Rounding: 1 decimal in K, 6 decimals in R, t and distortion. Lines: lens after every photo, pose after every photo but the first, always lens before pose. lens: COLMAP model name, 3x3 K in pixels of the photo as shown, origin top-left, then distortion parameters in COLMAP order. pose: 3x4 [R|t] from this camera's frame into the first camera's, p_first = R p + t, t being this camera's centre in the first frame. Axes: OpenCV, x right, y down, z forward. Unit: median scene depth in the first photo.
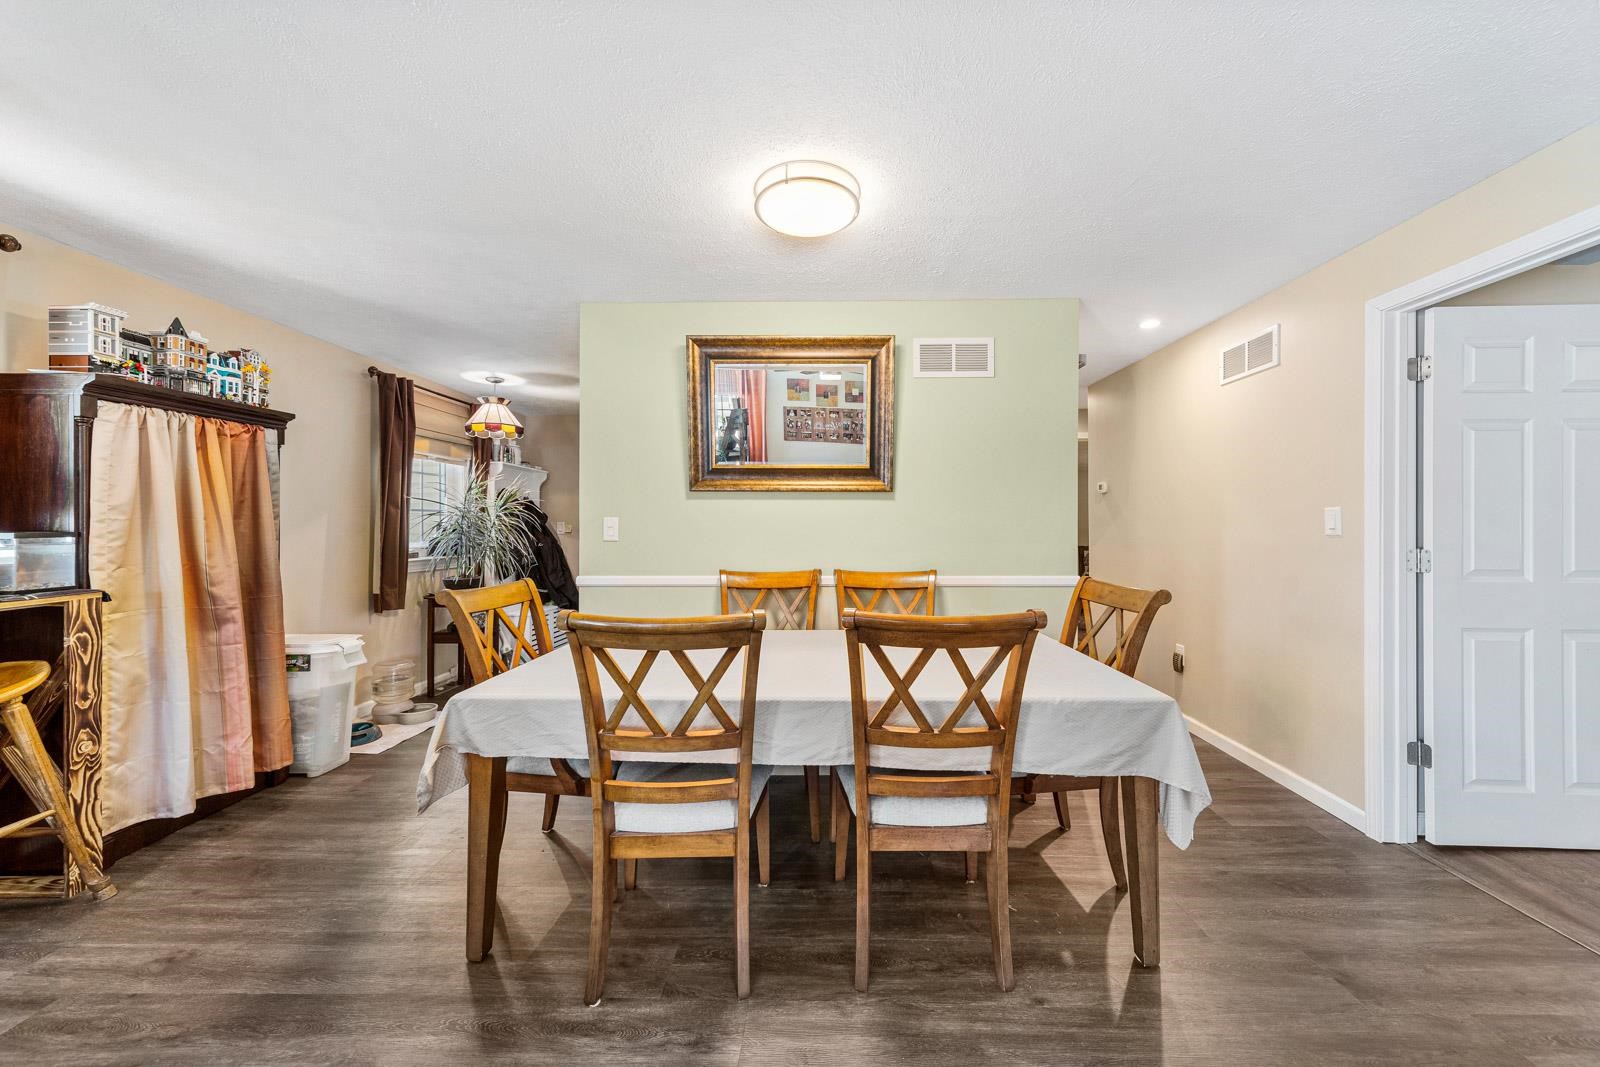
lens RADIAL K [[589.3, 0, 790.8], [0, 589.3, 521.6], [0, 0, 1]] dist [0.008561, 0.000069]
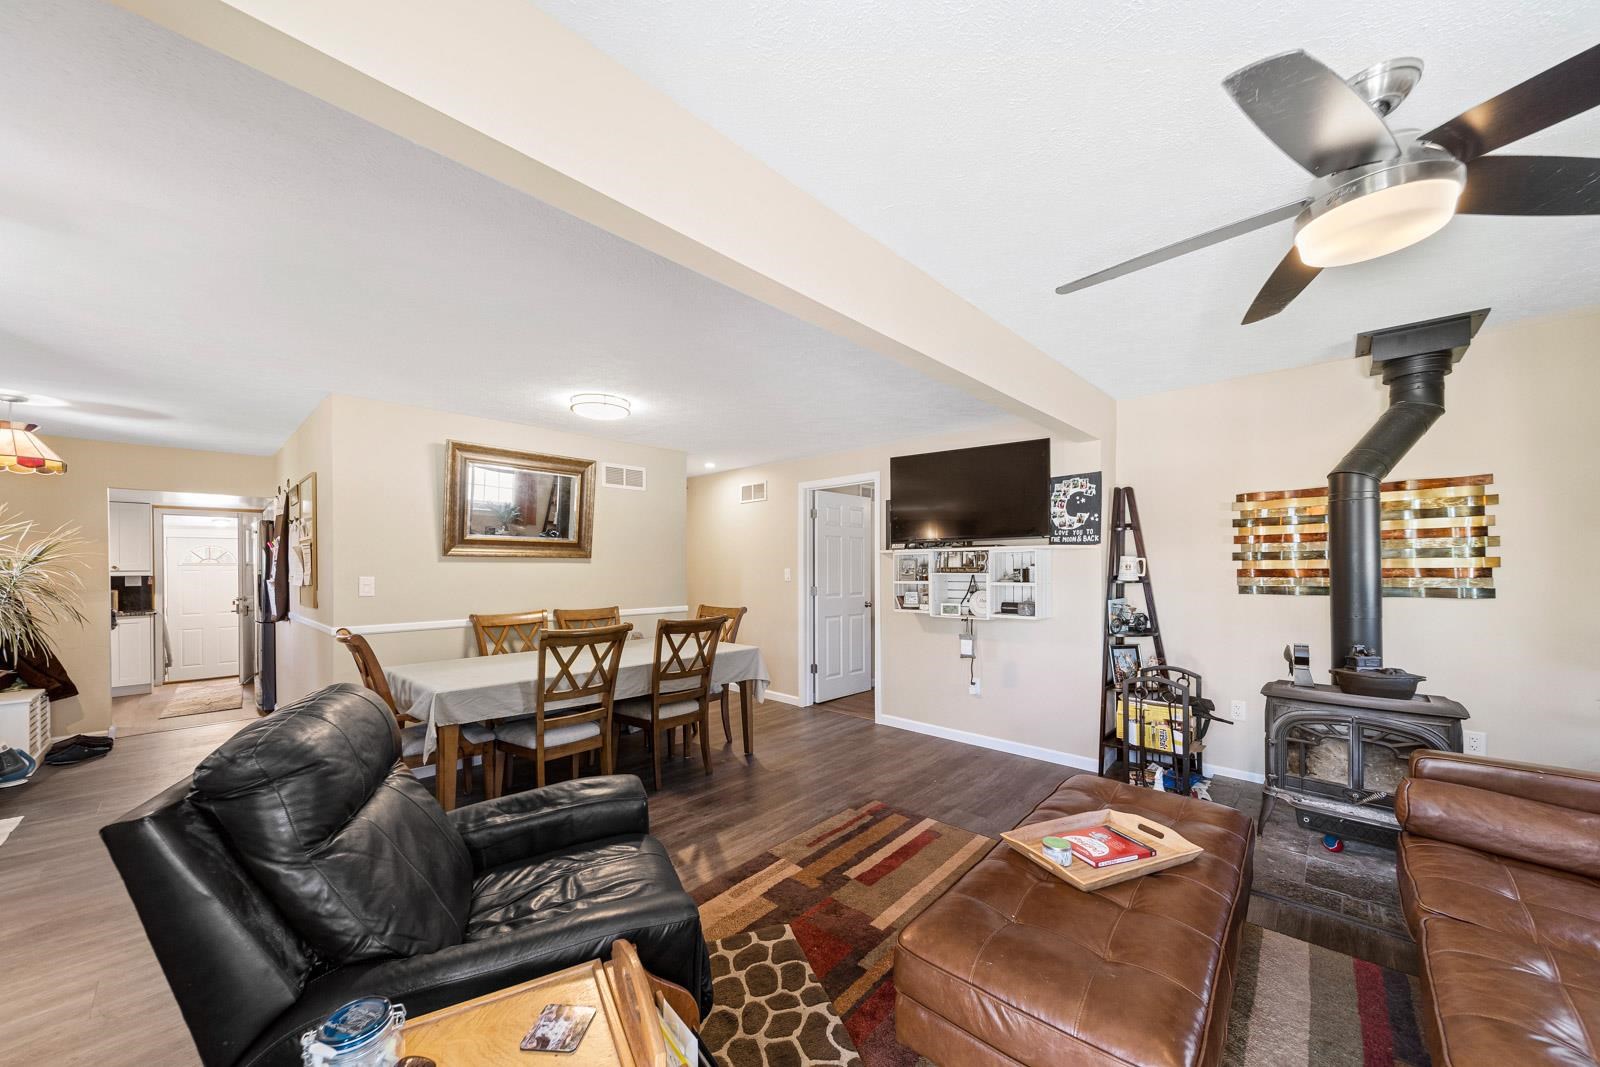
lens RADIAL K [[608.6, 0, 805.1], [0, 608.6, 566.9], [0, 0, 1]] dist [0.000258, -0.000036]
pose [[0.662325, -0.001066, 0.749216, -0.885909], [0.002358, 0.999997, -0.000661, -0.034487], [-0.749213, 0.002205, 0.662325, -0.665687]]
